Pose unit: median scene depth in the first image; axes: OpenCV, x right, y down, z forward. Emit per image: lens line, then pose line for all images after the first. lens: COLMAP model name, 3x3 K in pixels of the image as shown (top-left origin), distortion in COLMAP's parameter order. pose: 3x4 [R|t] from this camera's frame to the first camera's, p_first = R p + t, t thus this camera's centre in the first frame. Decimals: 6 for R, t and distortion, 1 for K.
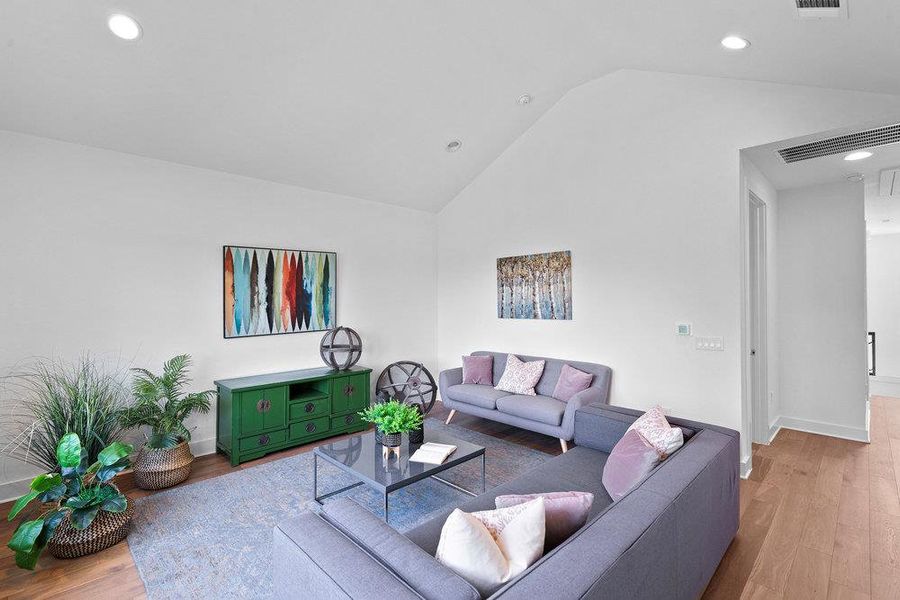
lens RADIAL K [[405.3, 0, 448.7], [0, 405.3, 297.7], [0, 0, 1]] dist [-0.001646, -0.000050]
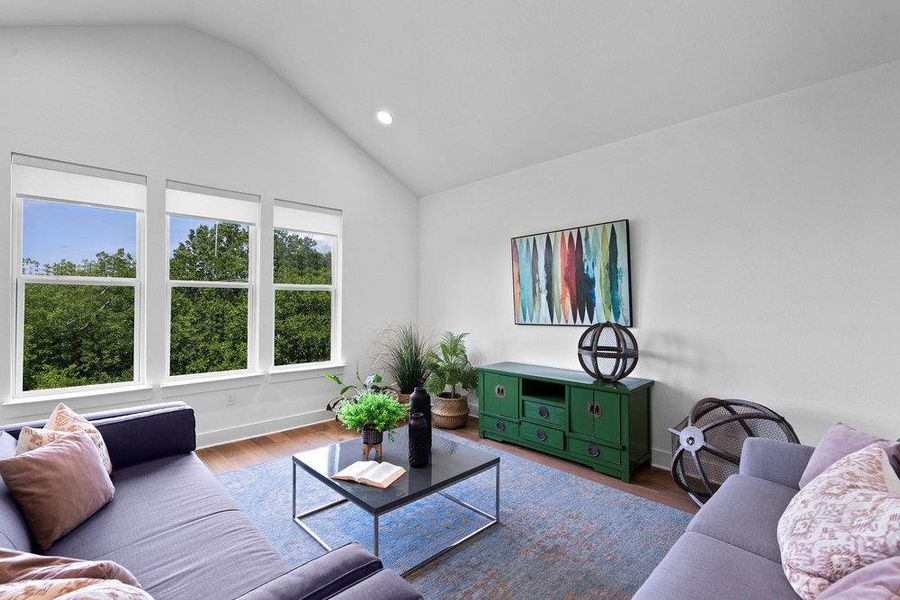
lens RADIAL K [[405.3, 0, 448.9], [0, 405.3, 300.1], [0, 0, 1]] dist [-0.001646, -0.000050]
pose [[0.004279, 0.000132, -0.999991, 0.473578], [0.006241, 0.999981, 0.000158, 0.031707], [0.999971, -0.006242, 0.004278, 0.742877]]
